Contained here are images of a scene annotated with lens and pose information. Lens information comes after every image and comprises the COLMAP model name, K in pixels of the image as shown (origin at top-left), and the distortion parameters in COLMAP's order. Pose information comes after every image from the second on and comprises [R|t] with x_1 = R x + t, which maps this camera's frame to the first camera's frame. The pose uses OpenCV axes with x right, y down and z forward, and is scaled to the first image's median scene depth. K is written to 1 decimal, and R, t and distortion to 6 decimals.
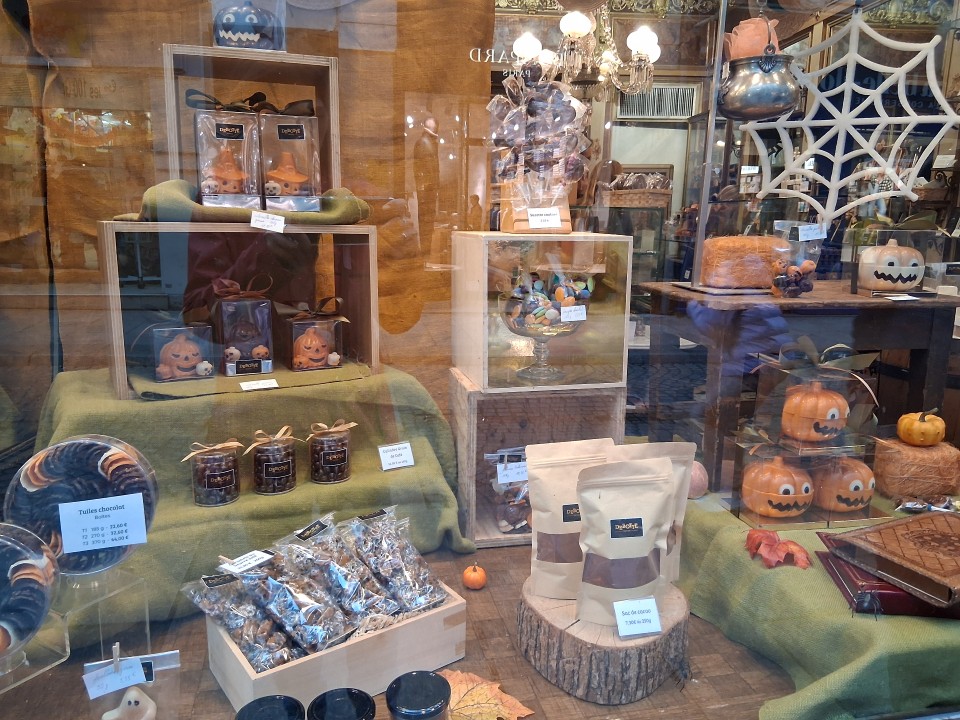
lens RADIAL K [[724.7, 0, 479.5], [0, 724.7, 360.3], [0, 0, 1]] dist [-0.017211, -0.010899]
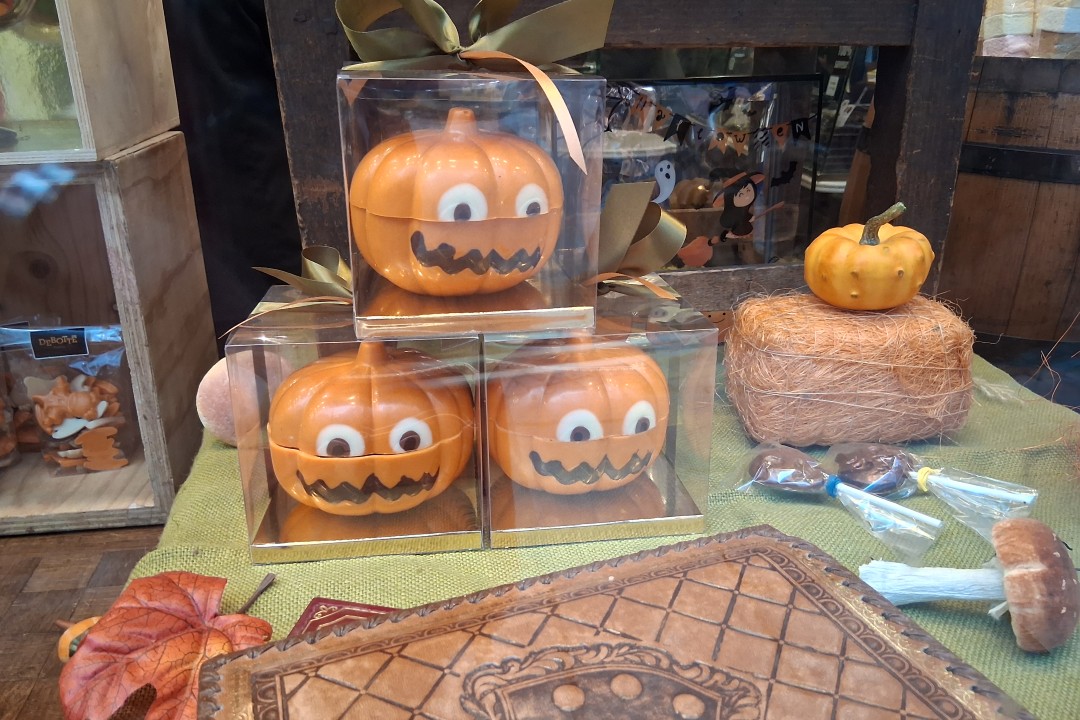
lens RADIAL K [[814.6, 0, 538.6], [0, 814.6, 358.9], [0, 0, 1]] dist [0.039897, -0.000195]
pose [[0.996869, -0.007987, -0.078662, 0.493064], [0.019572, 0.988849, 0.147629, 0.079900], [0.076605, -0.148707, 0.985910, 0.579827]]
